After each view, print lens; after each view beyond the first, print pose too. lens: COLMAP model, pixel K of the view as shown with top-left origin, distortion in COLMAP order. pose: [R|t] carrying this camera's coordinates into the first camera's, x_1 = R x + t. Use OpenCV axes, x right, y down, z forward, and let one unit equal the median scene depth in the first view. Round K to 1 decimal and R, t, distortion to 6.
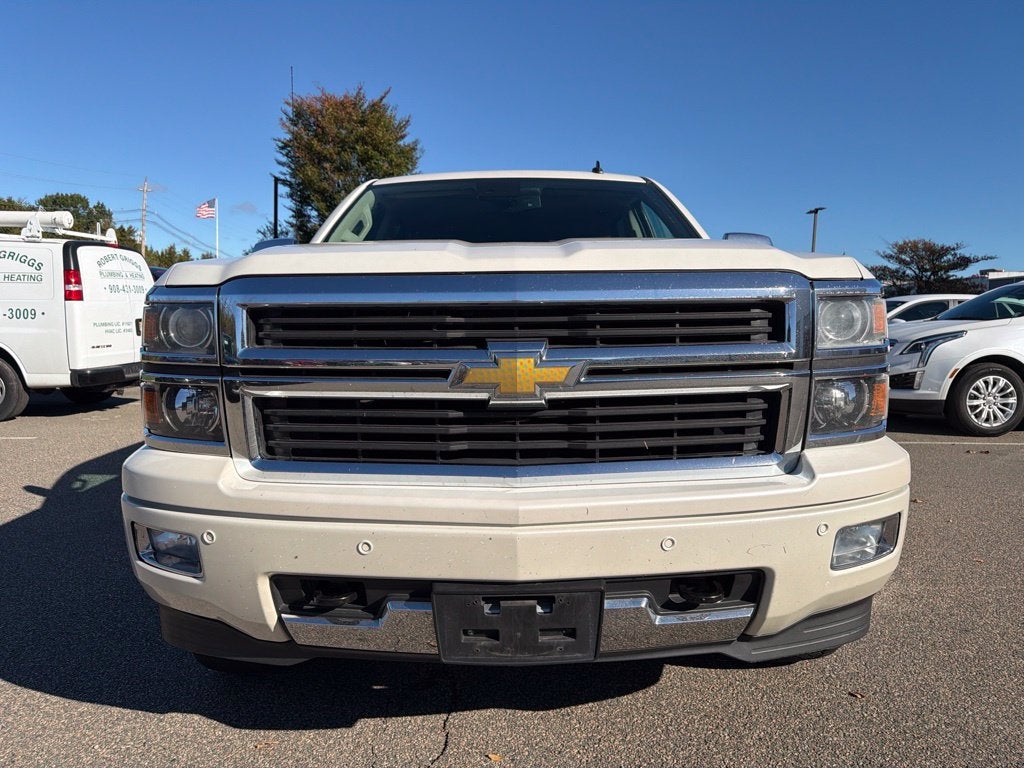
lens RADIAL K [[717.0, 0, 512.0], [0, 717.0, 384.0], [0, 0, 1]] dist [0.004539, -0.003282]
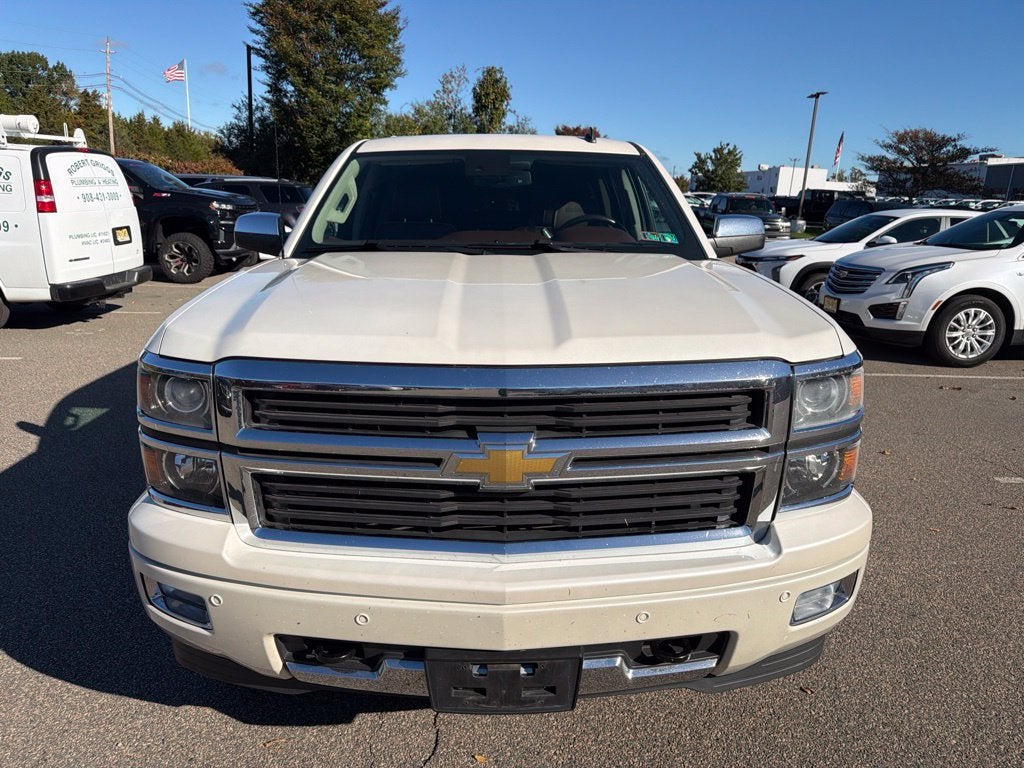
lens RADIAL K [[716.6, 0, 509.1], [0, 716.6, 386.8], [0, 0, 1]] dist [0.000289, 0.000799]
pose [[0.999764, 0.012301, 0.017923, -0.006198], [-0.015012, 0.987008, 0.159968, -0.223220], [-0.015722, -0.160200, 0.986959, -0.010392]]
